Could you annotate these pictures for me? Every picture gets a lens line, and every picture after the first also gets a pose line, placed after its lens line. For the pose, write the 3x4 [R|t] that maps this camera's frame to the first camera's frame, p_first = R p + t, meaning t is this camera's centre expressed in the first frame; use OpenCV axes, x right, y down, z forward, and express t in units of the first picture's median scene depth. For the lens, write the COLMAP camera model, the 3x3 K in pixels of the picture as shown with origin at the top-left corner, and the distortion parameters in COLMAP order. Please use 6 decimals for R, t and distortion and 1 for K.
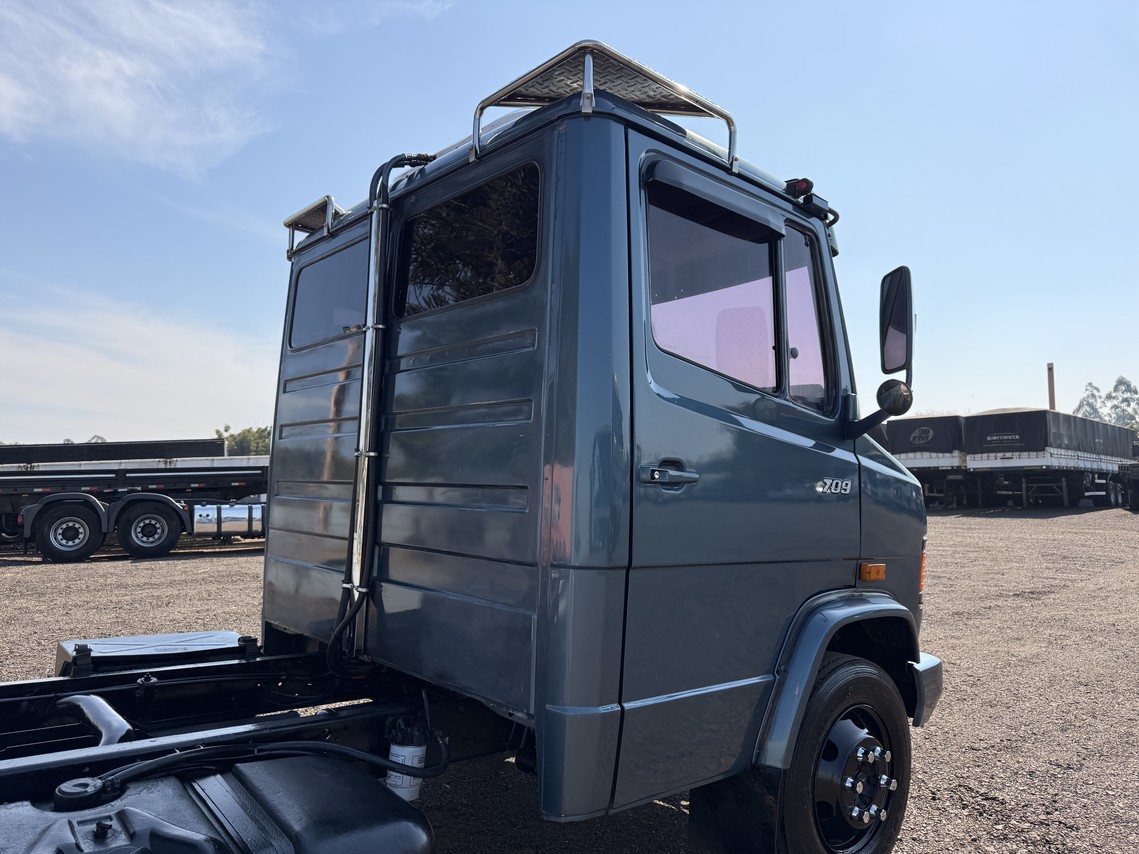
lens RADIAL K [[806.4, 0, 569.5], [0, 806.4, 427.0], [0, 0, 1]] dist [0.006334, -0.035141]
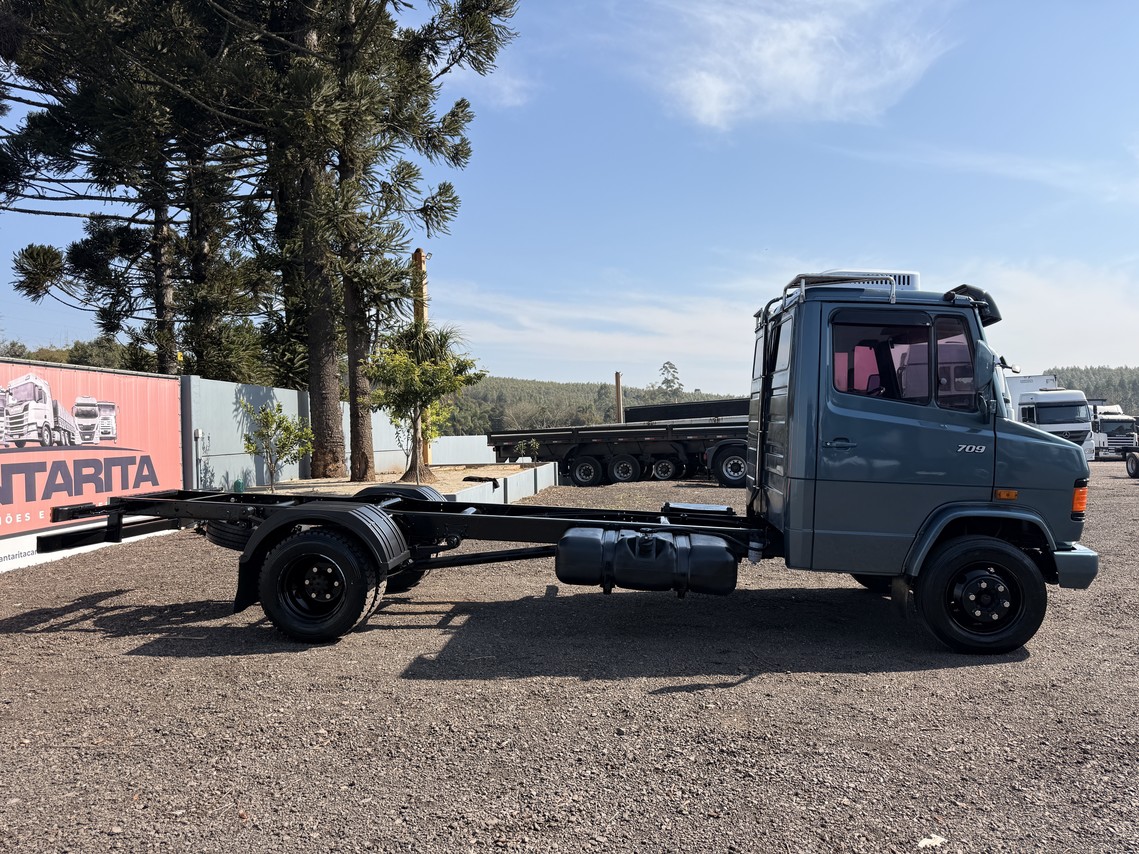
lens RADIAL K [[806.4, 0, 569.5], [0, 806.4, 427.0], [0, 0, 1]] dist [0.006334, -0.035141]
pose [[0.695505, -0.000204, -0.718522, 0.893372], [0.050168, 0.997573, 0.048277, -0.102912], [0.716768, -0.069624, 0.693827, -0.880611]]
